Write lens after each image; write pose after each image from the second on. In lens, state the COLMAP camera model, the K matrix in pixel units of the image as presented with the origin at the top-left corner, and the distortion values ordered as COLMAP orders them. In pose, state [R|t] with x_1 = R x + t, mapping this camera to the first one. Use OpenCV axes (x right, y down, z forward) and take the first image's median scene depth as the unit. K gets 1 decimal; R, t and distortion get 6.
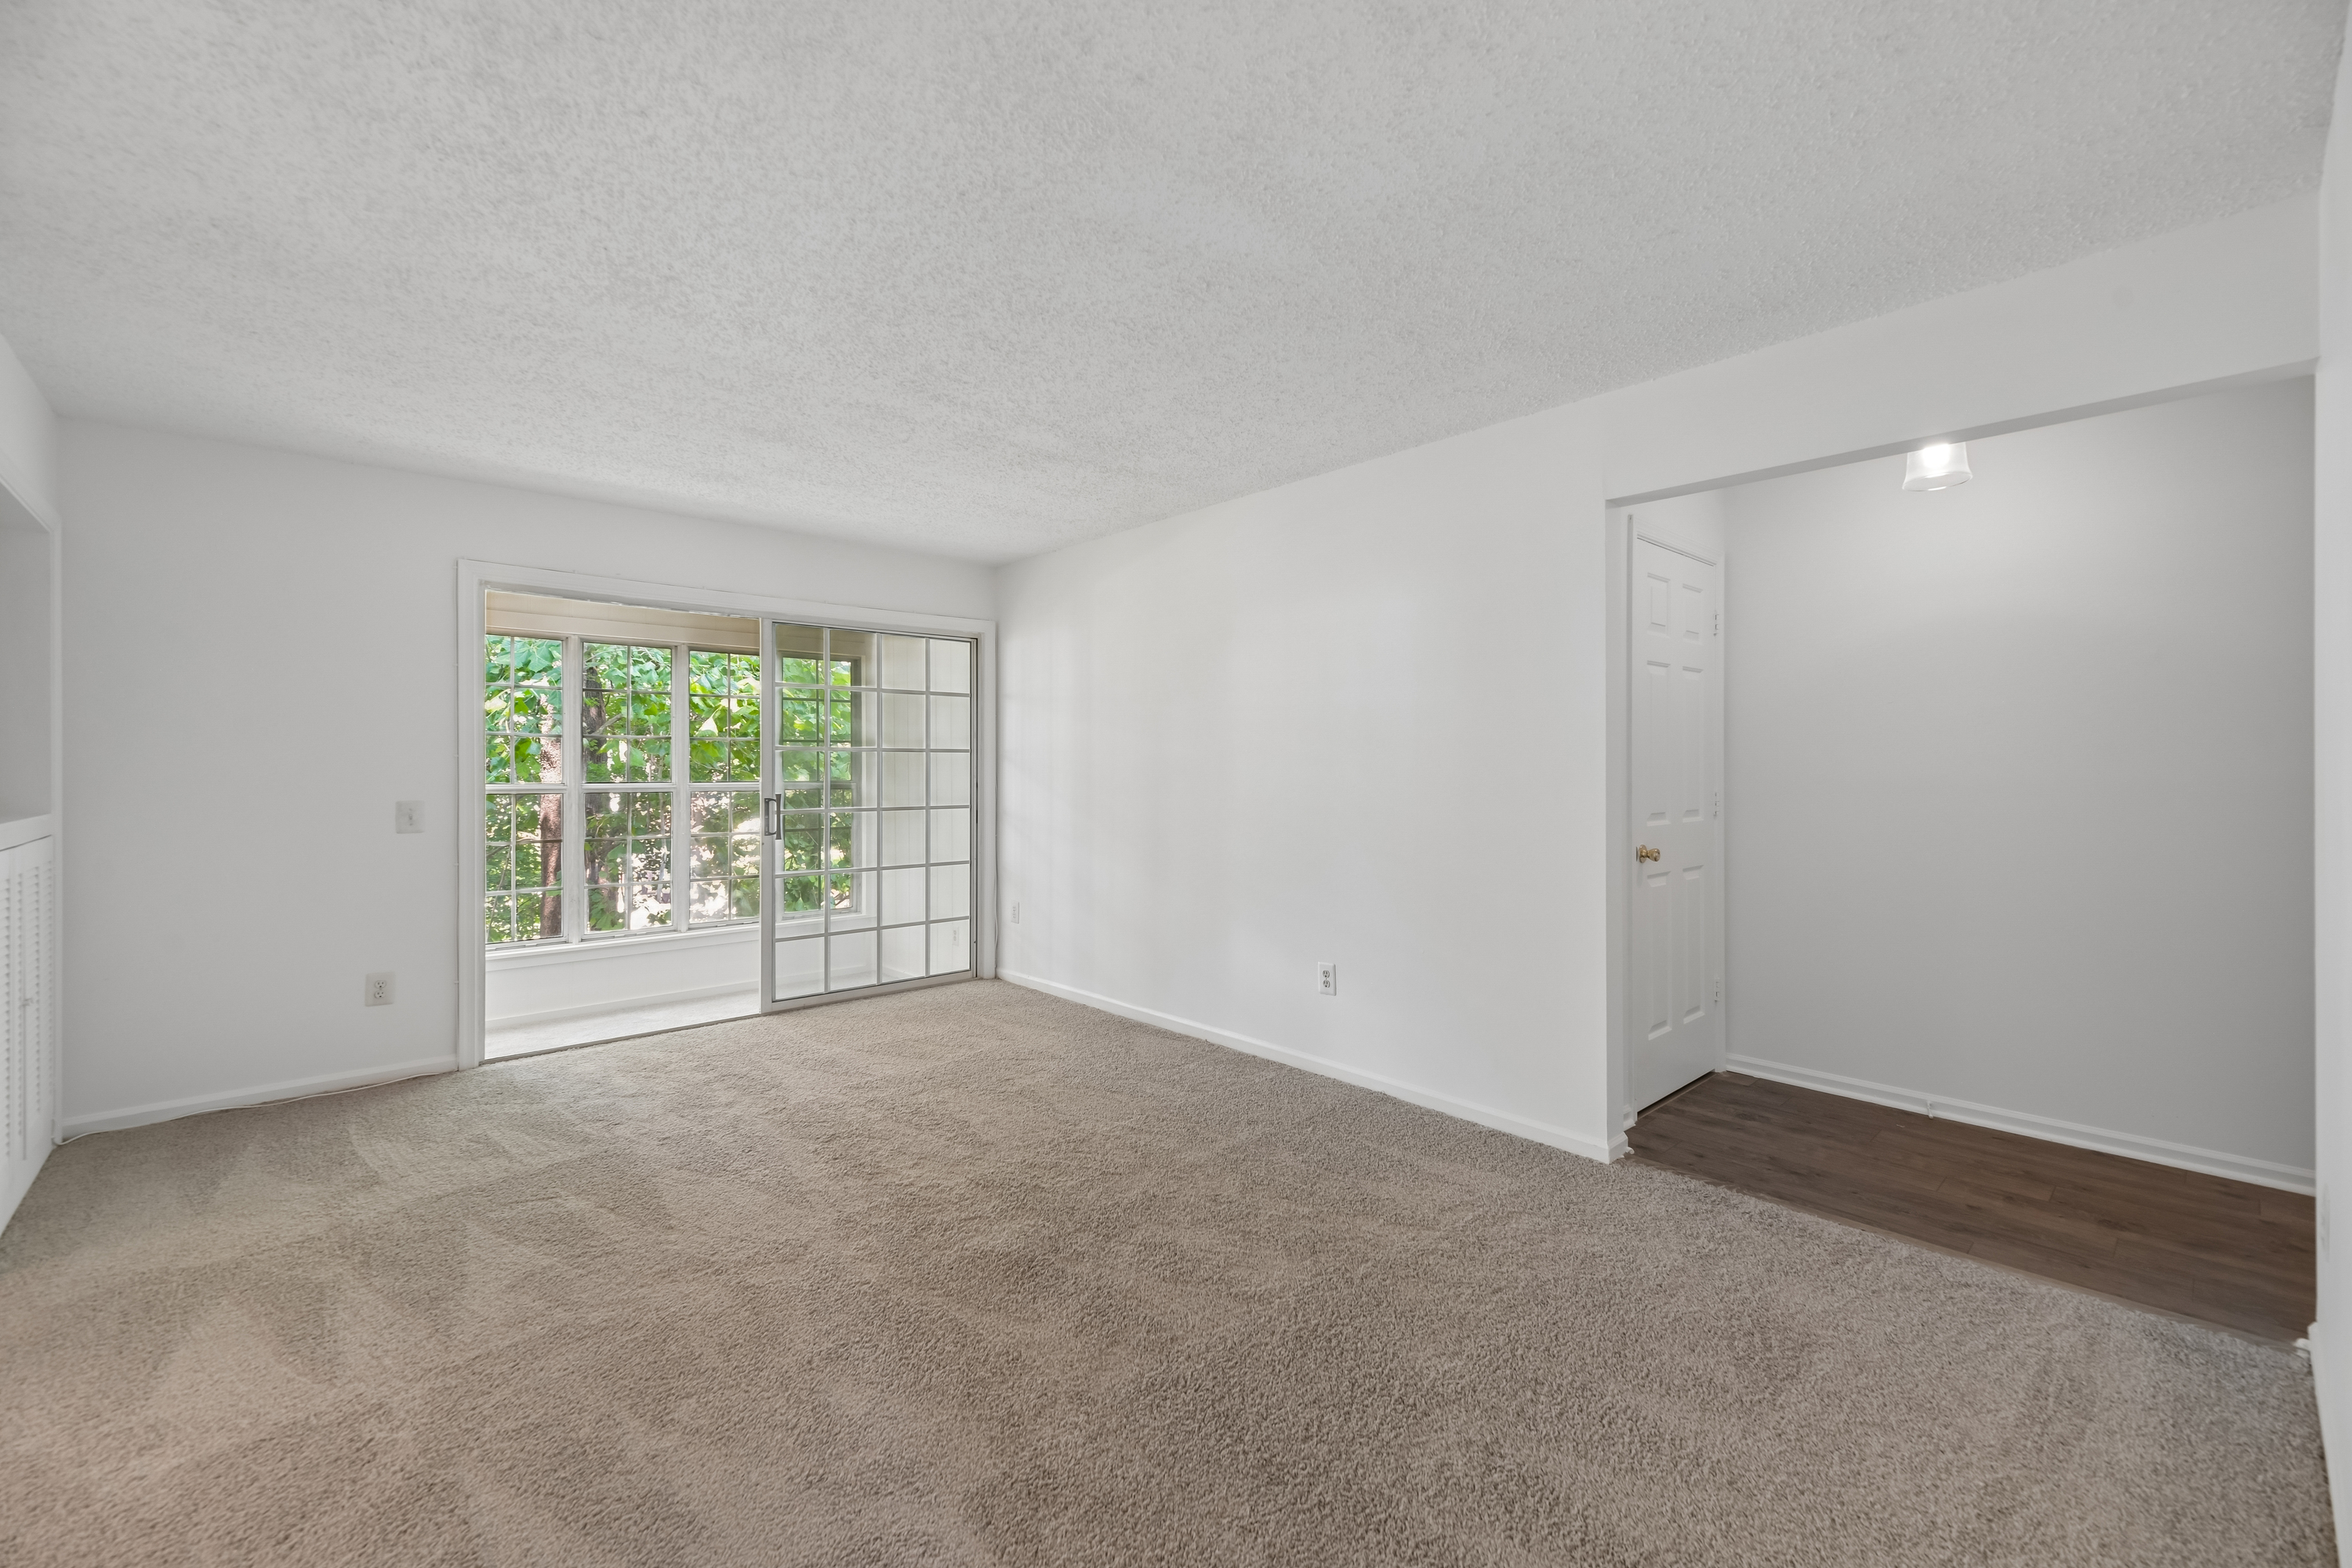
lens RADIAL K [[960.7, 0, 1190.9], [0, 960.7, 798.8], [0, 0, 1]] dist [0.005372, -0.002751]
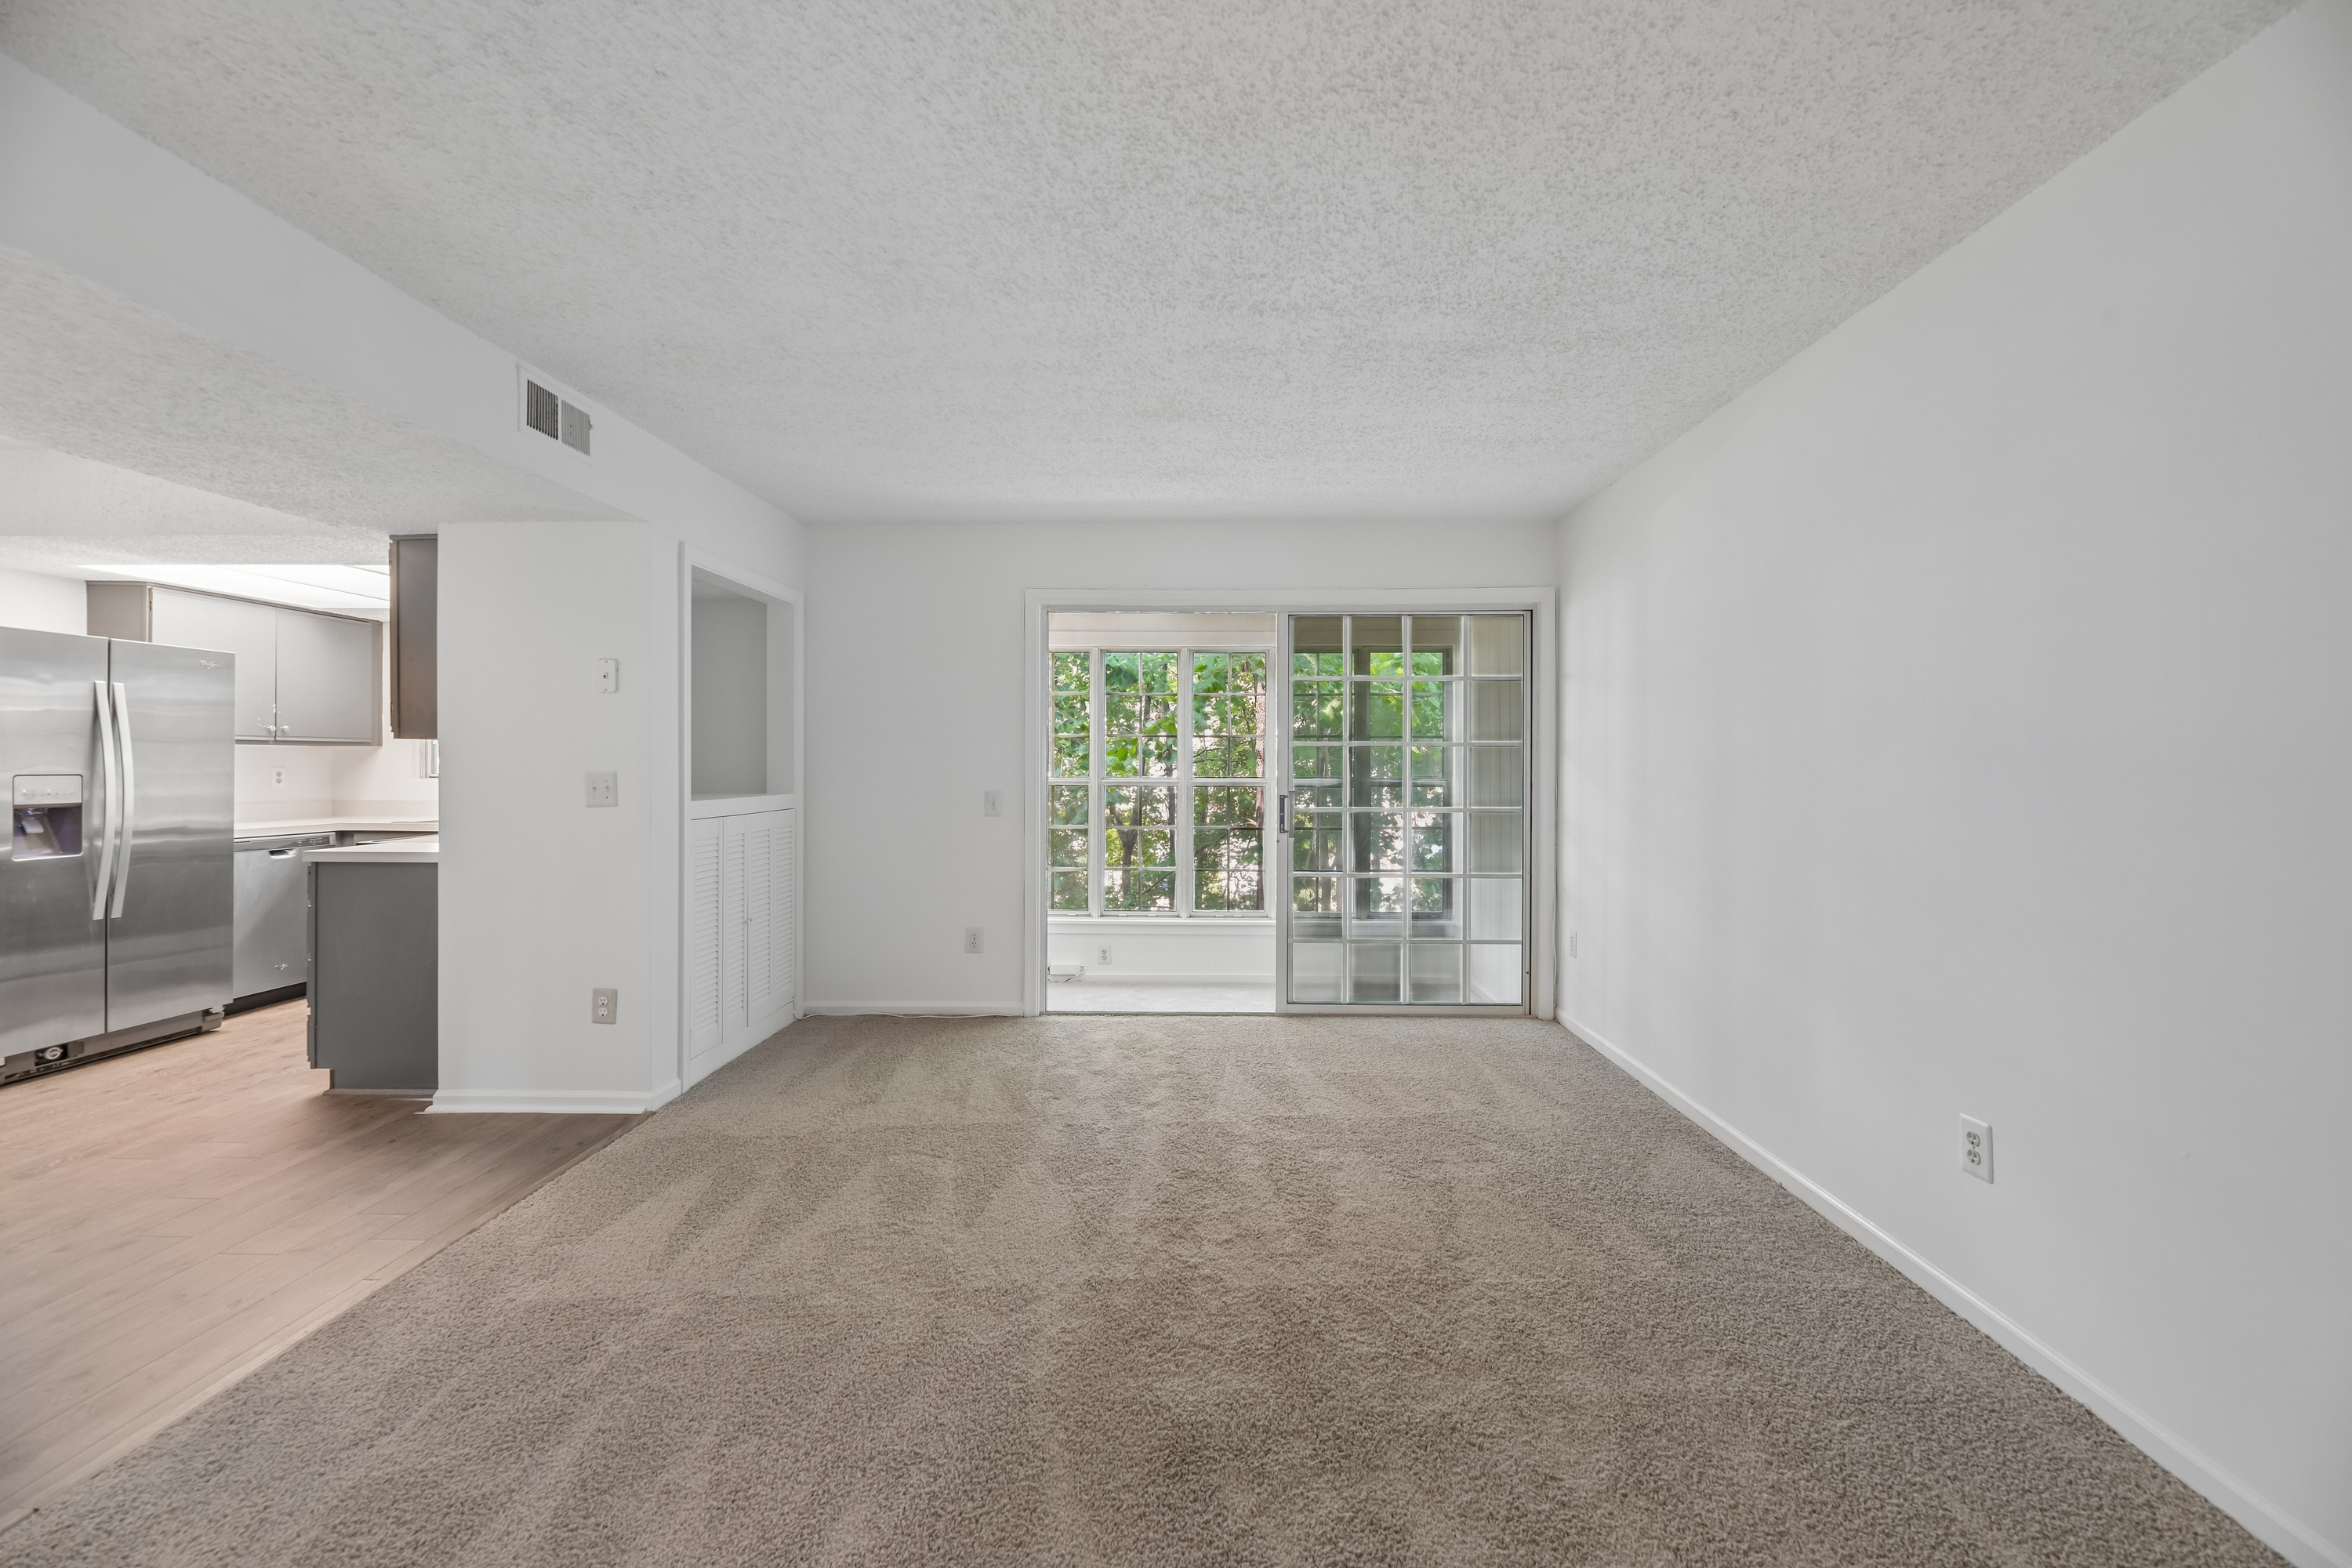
lens RADIAL K [[960.7, 0, 1183.1], [0, 960.7, 763.7], [0, 0, 1]] dist [0.005372, -0.002751]
pose [[0.723814, 0.006462, -0.689965, 0.204587], [-0.028690, 0.999373, -0.020738, -0.007958], [0.689398, 0.034806, 0.723546, 0.296495]]
